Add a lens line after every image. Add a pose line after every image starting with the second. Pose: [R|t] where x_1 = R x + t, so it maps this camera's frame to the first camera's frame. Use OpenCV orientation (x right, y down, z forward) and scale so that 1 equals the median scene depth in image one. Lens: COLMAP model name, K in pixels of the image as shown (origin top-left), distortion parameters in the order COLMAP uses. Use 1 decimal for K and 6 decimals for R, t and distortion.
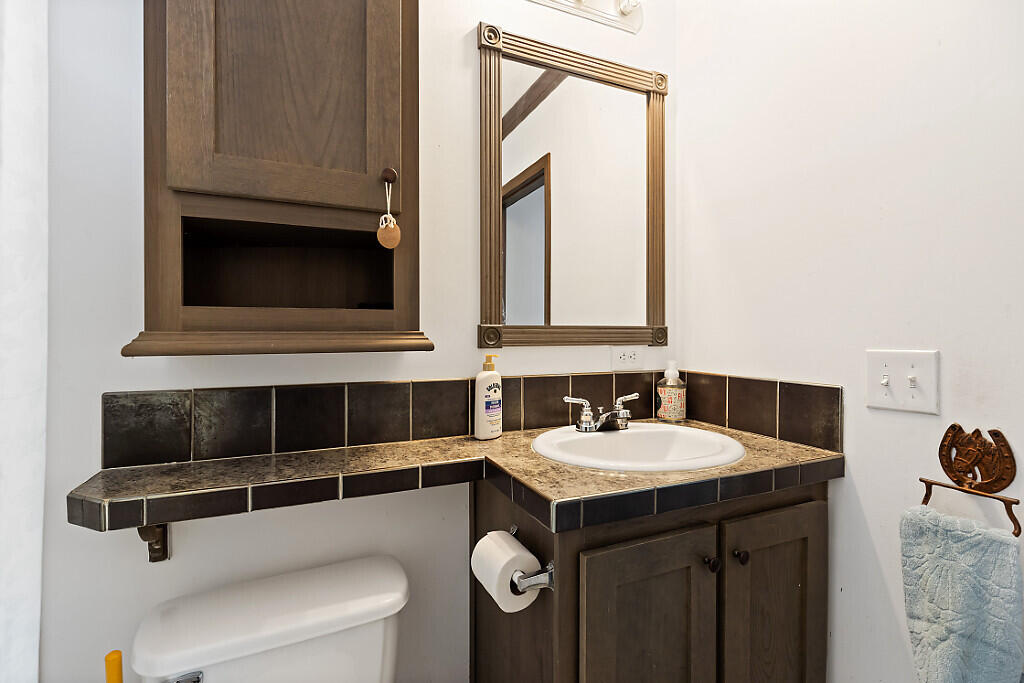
lens RADIAL K [[478.3, 0, 435.3], [0, 478.3, 340.6], [0, 0, 1]] dist [0.001668, -0.000074]
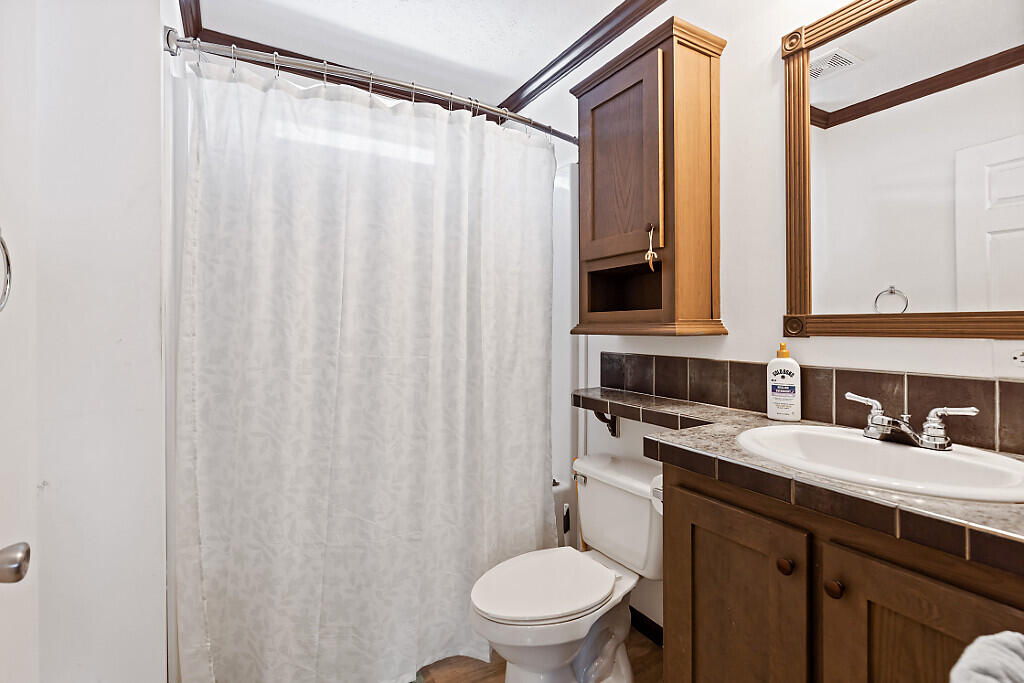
lens RADIAL K [[474.2, 0, 512.2], [0, 474.2, 332.0], [0, 0, 1]] dist [-0.000424, -0.000386]
pose [[0.120387, 0.014919, -0.992615, 1.122636], [-0.005336, 0.999882, 0.014381, -0.007839], [0.992713, 0.003565, 0.120452, 0.267767]]
